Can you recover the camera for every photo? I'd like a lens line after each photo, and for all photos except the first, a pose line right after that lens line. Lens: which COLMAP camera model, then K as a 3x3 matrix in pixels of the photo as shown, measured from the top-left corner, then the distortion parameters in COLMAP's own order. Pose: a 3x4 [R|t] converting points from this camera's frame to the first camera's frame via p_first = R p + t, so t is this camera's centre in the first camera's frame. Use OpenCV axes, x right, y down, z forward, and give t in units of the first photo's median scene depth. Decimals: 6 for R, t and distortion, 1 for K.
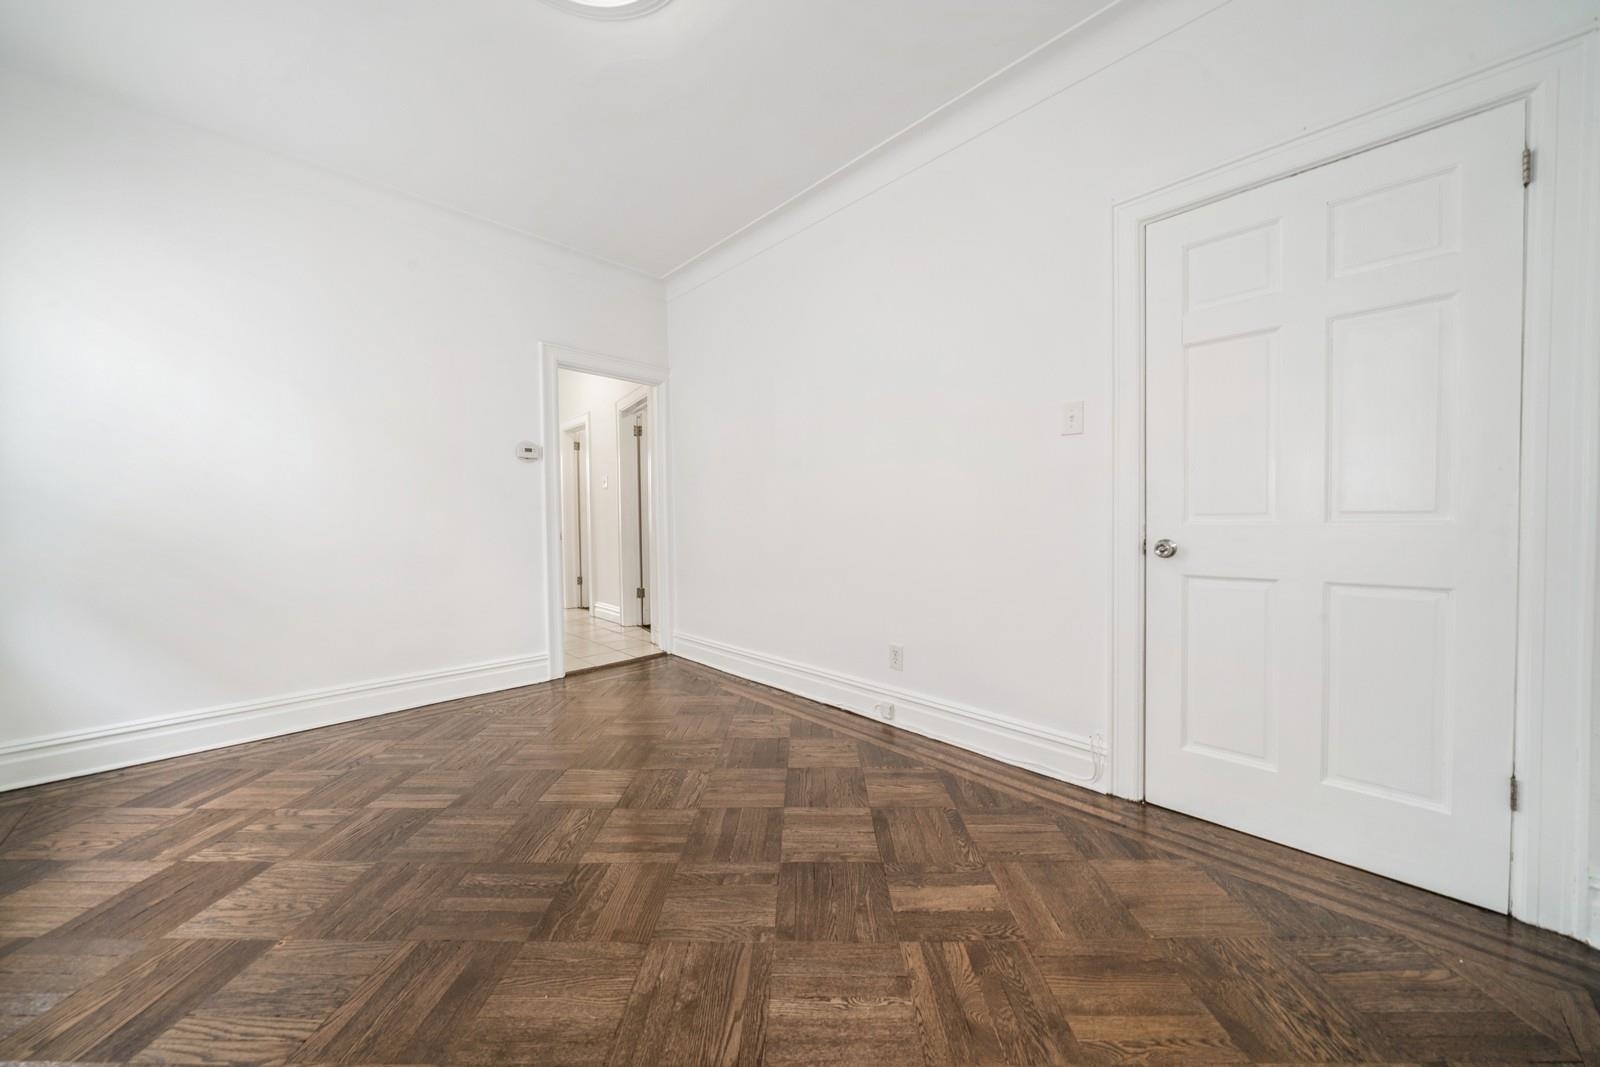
lens RADIAL K [[548.8, 0, 798.9], [0, 548.8, 515.4], [0, 0, 1]] dist [-0.002498, -0.000271]
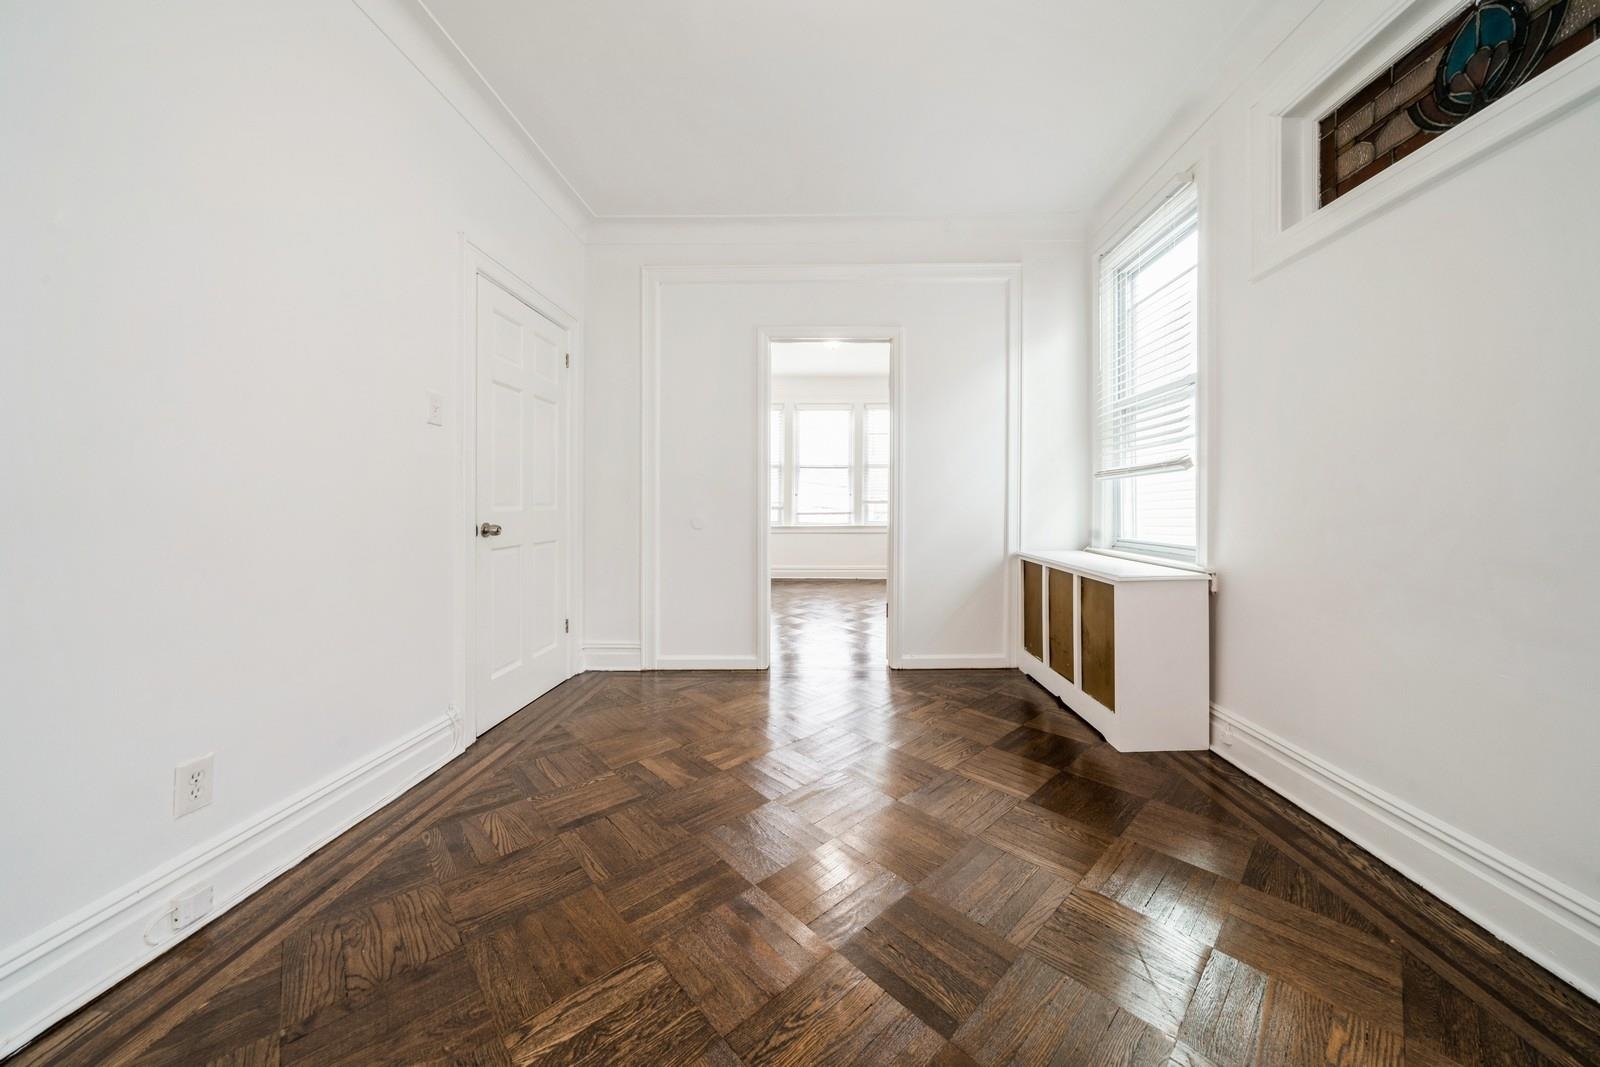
lens RADIAL K [[565.1, 0, 798.0], [0, 565.1, 509.3], [0, 0, 1]] dist [-0.001562, -0.000166]
pose [[-0.663502, 0.003586, 0.748165, -0.755799], [0.009847, 0.999944, 0.003940, 0.009231], [-0.748109, 0.009982, -0.663500, 1.222560]]
